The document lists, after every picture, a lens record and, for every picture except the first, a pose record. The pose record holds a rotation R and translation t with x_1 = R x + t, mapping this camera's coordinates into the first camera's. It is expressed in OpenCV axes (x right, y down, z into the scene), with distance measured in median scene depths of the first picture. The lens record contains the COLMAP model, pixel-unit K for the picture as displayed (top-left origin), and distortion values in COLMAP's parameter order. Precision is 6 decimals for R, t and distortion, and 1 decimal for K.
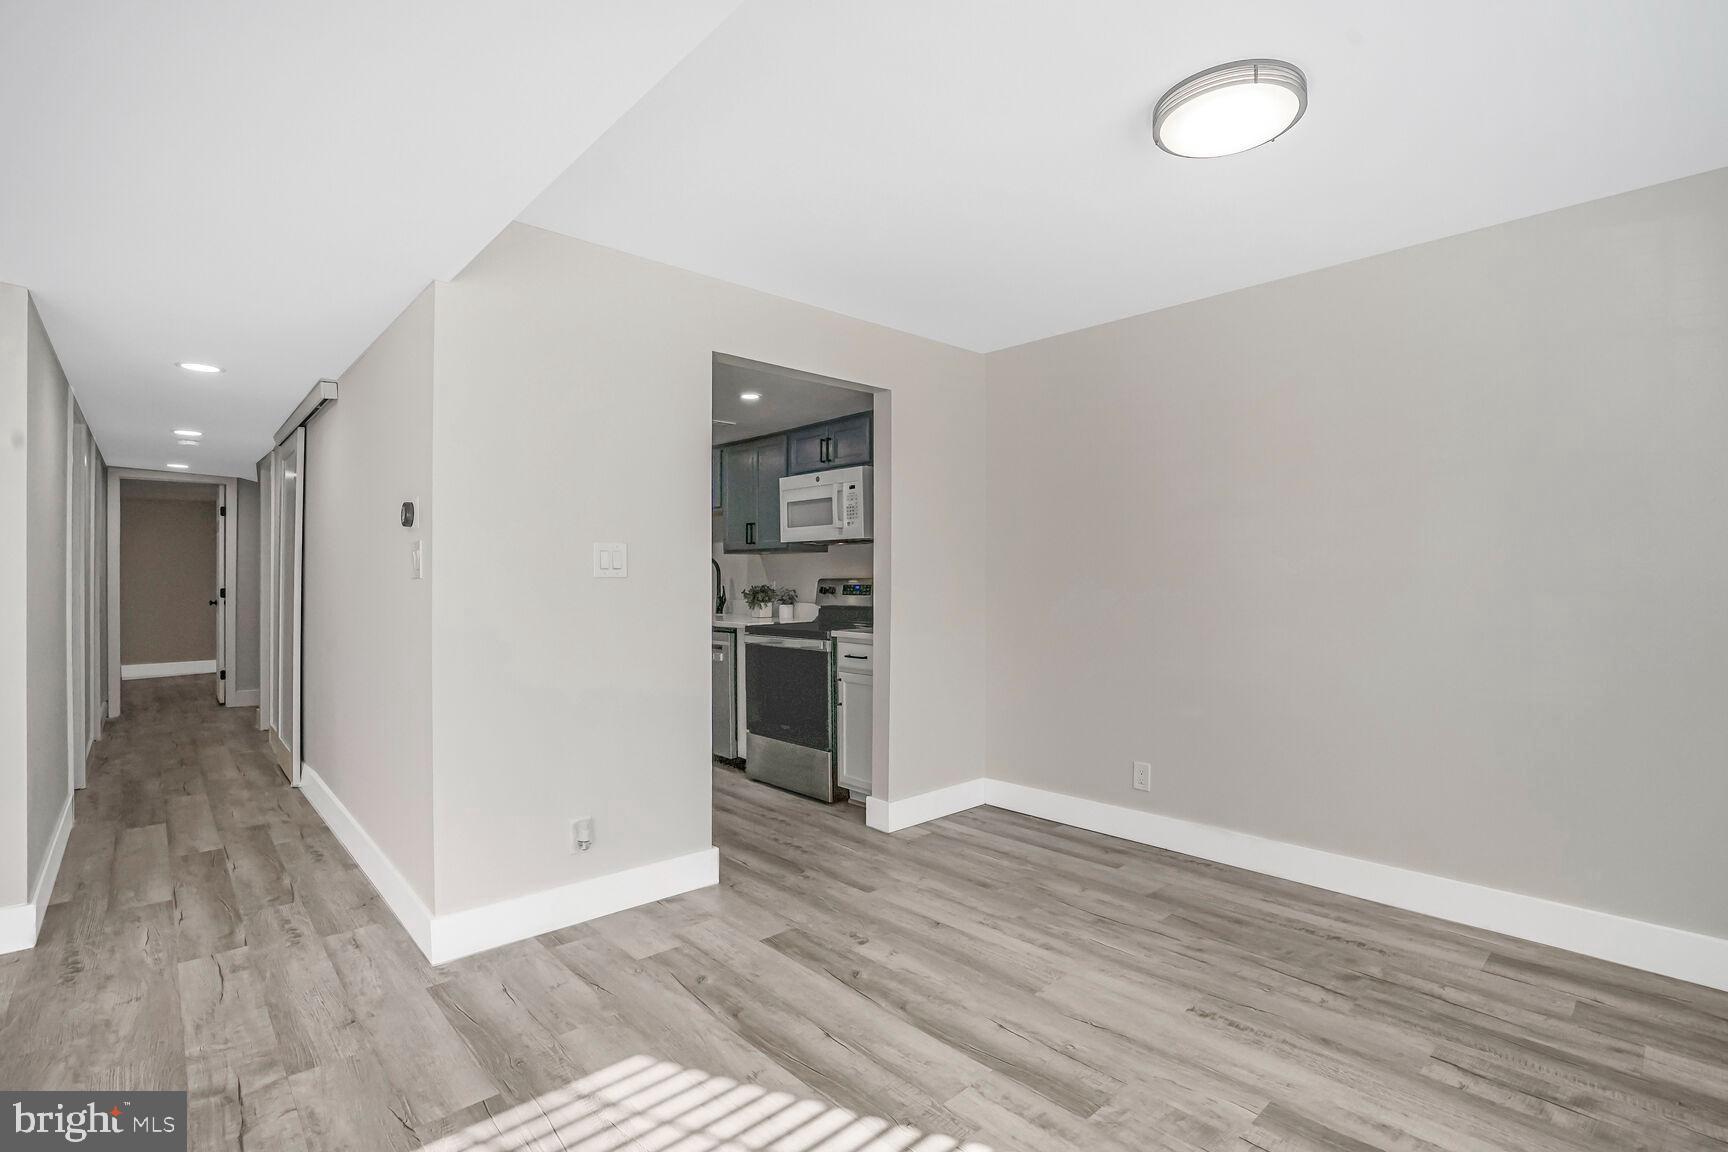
lens RADIAL K [[804.0, 0, 853.8], [0, 804.0, 574.0], [0, 0, 1]] dist [-0.069609, 0.031910]
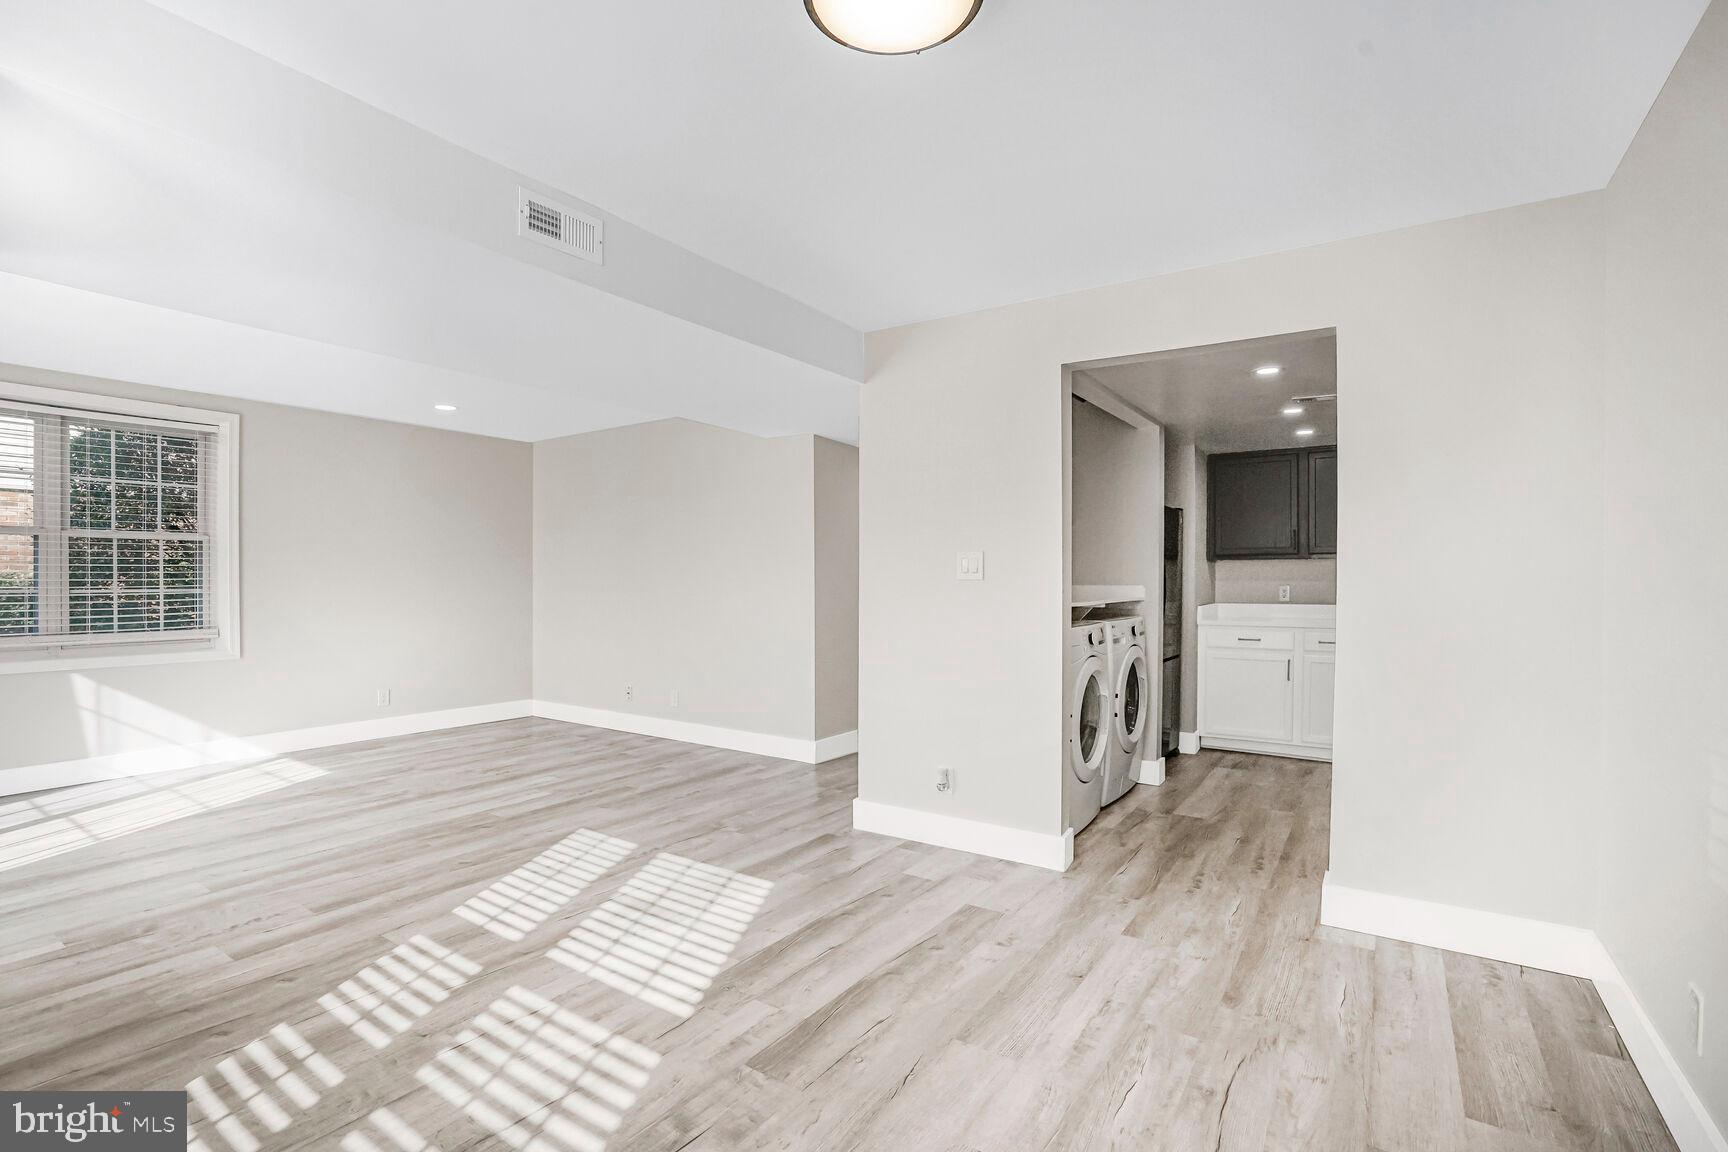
lens RADIAL K [[804.4, 0, 864.0], [0, 804.4, 576.0], [0, 0, 1]] dist [-0.067786, 0.023162]
pose [[0.235986, -0.001352, -0.971756, 0.594940], [-0.001089, 0.999998, -0.001656, 0.000519], [0.971756, 0.001449, 0.235984, 0.374346]]
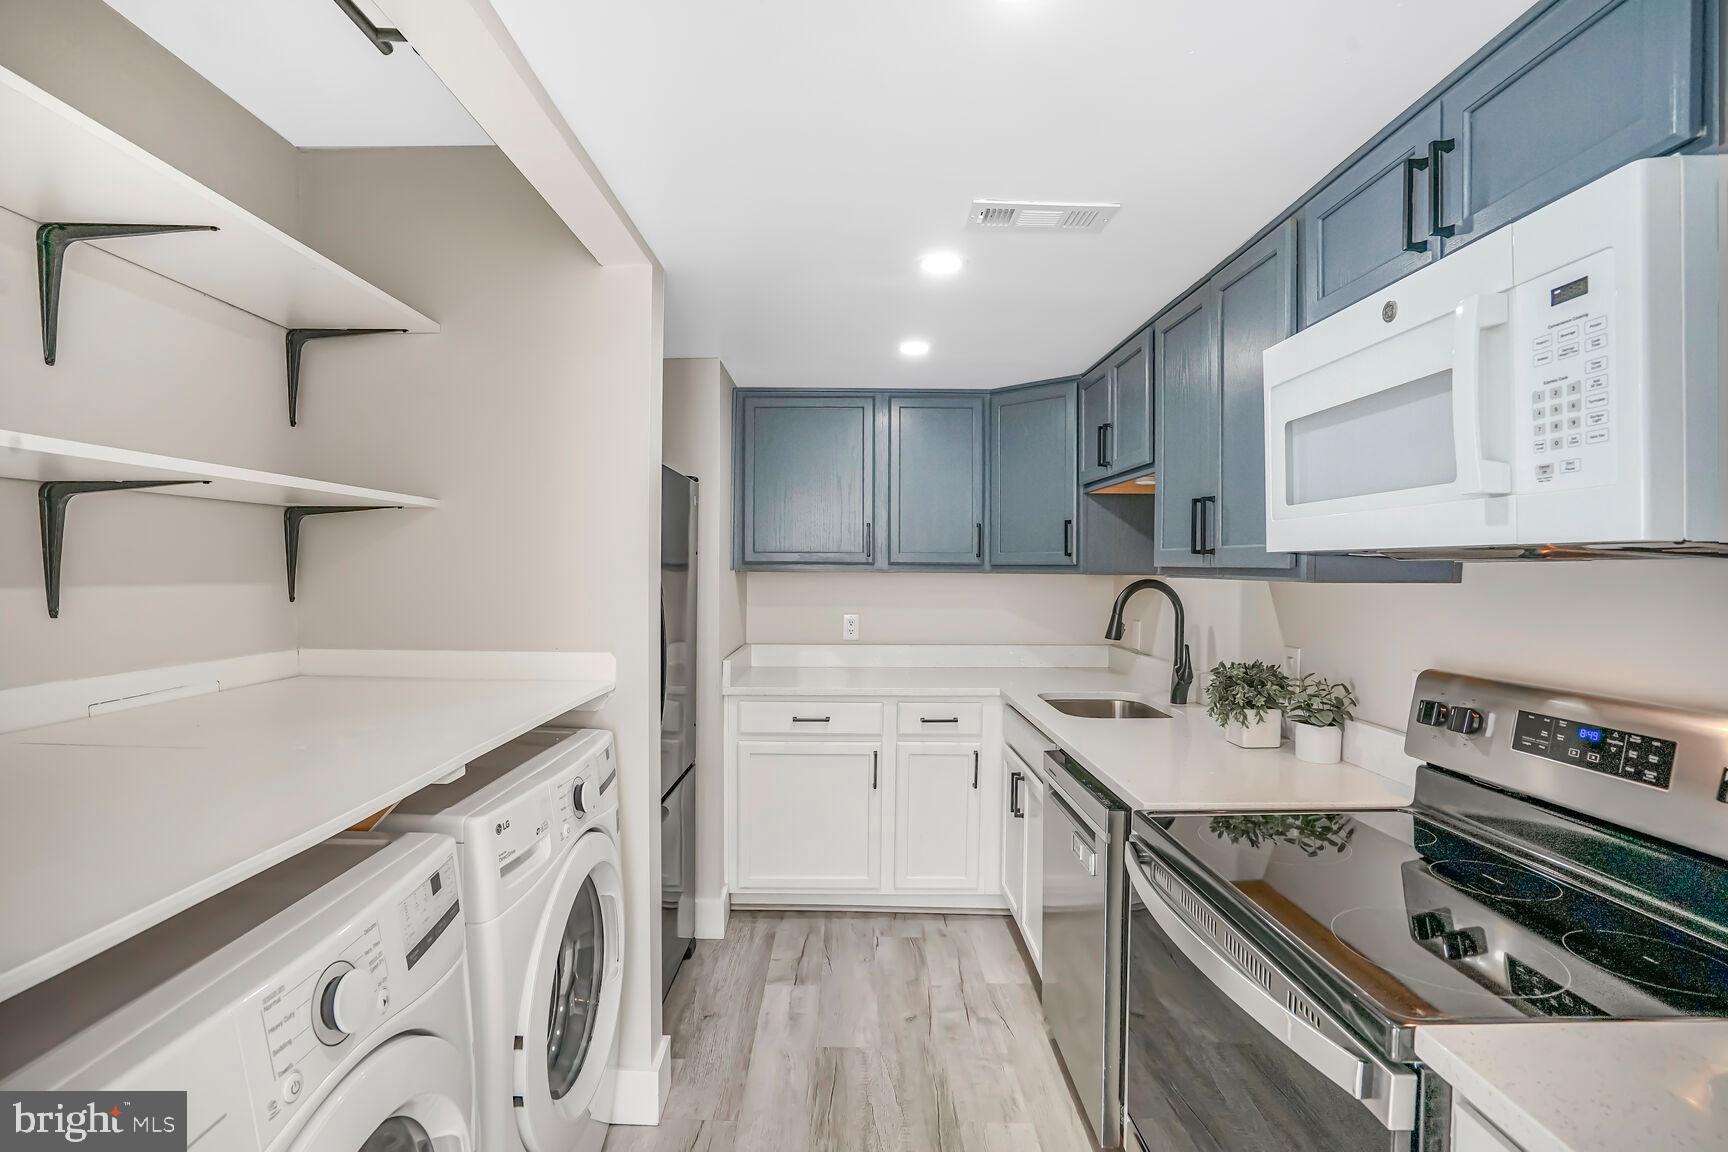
lens RADIAL K [[804.0, 0, 853.8], [0, 804.0, 574.0], [0, 0, 1]] dist [-0.069609, 0.031910]
pose [[0.737862, 0.010405, -0.674871, -0.002774], [-0.002343, 0.999915, 0.012854, -0.041206], [0.674948, -0.007903, 0.737823, 0.784235]]
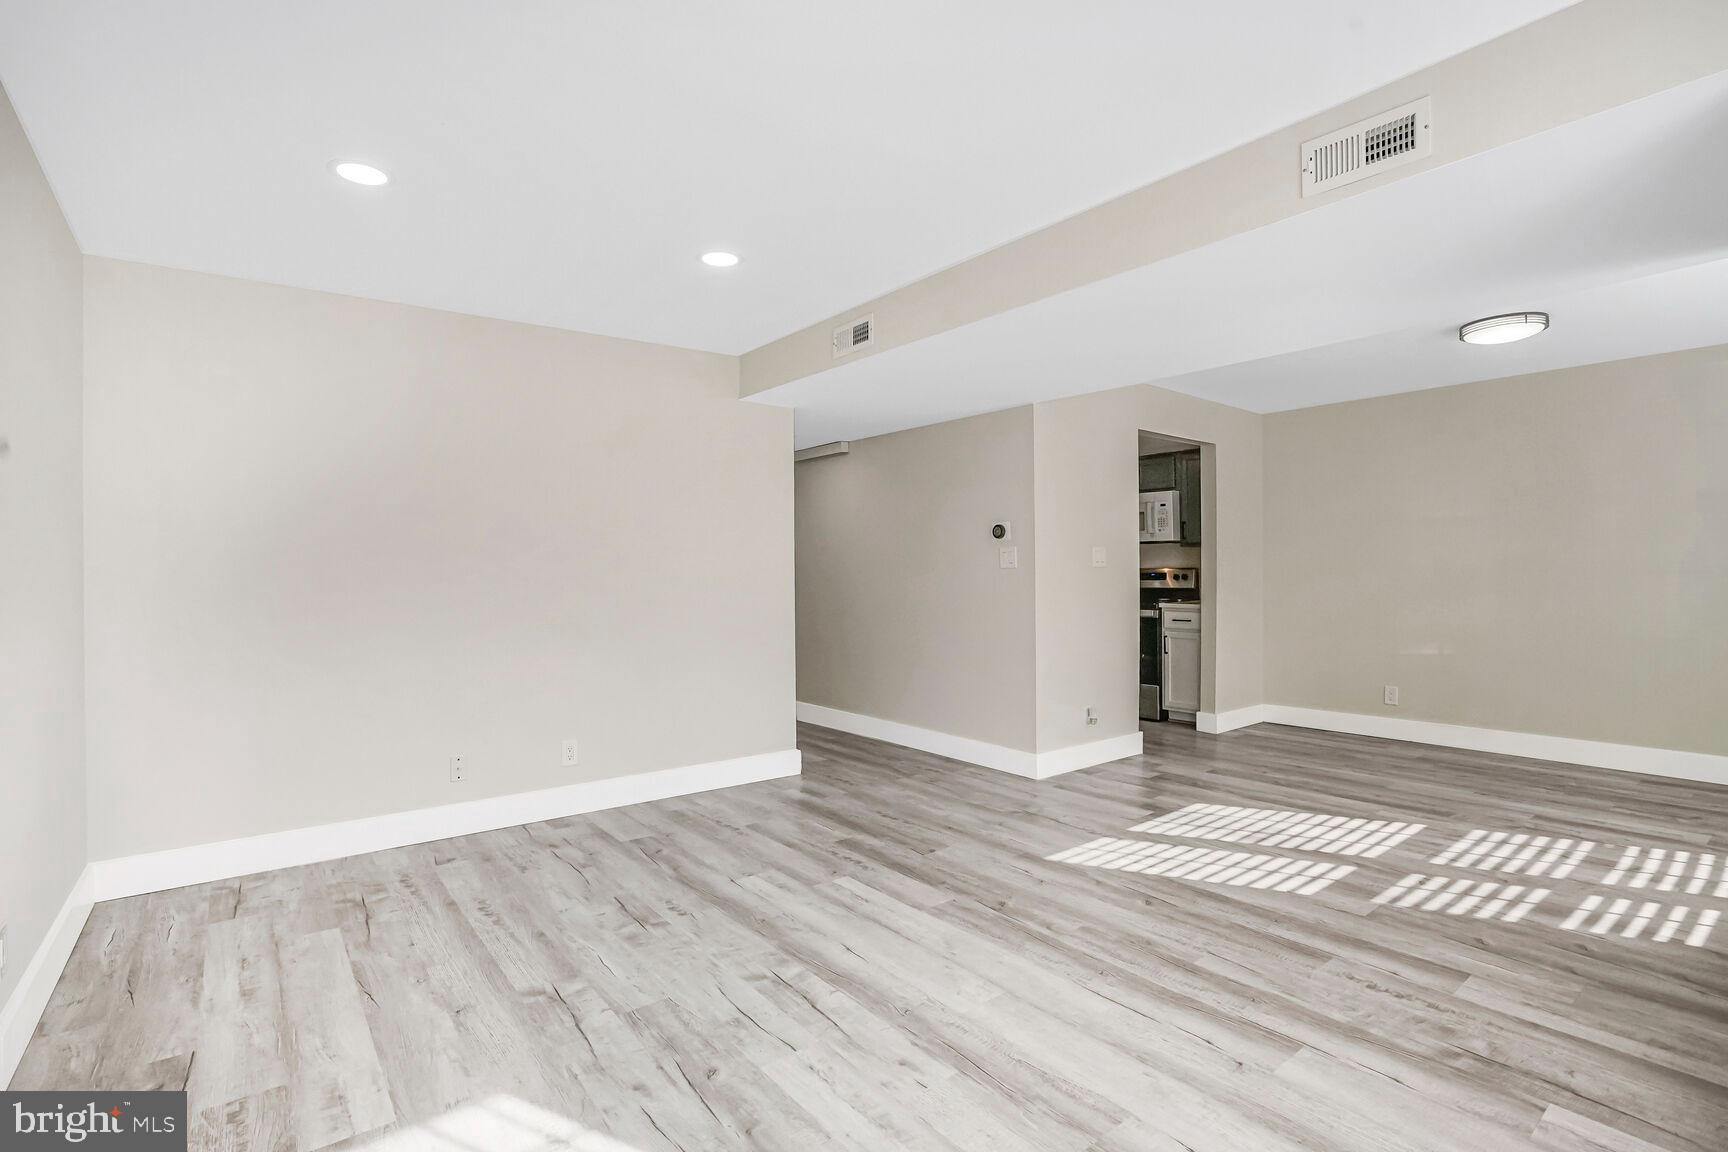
lens RADIAL K [[815.9, 0, 862.9], [0, 815.9, 552.4], [0, 0, 1]] dist [-0.073952, 0.030018]
pose [[0.996504, -0.005823, -0.083347, -0.449559], [0.004201, 0.999799, -0.019614, 0.003741], [0.083444, 0.019195, 0.996328, -0.528753]]
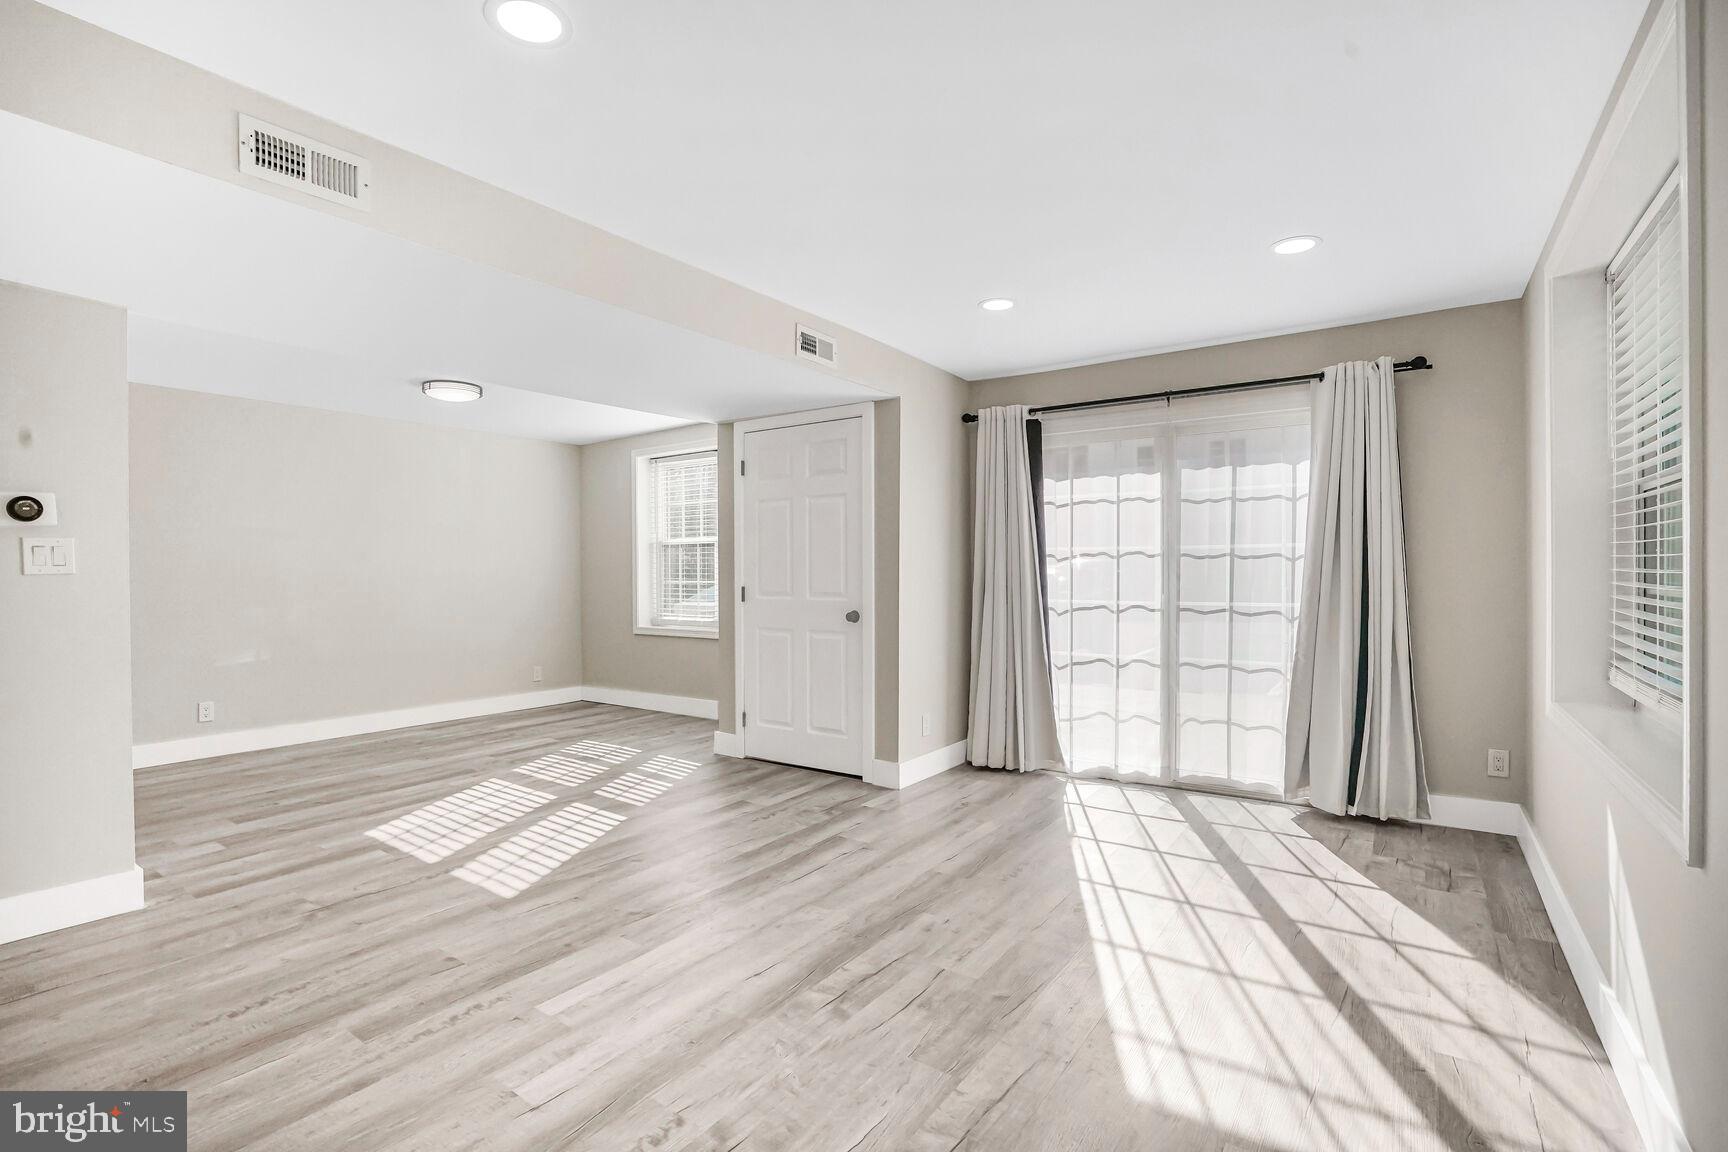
lens RADIAL K [[793.1, 0, 838.1], [0, 793.1, 574.7], [0, 0, 1]] dist [-0.042444, 0.018502]
pose [[-0.186219, -0.000589, 0.982508, -1.067689], [0.001700, 0.999998, 0.000922, 0.005343], [-0.982507, 0.001842, -0.186218, 0.119753]]
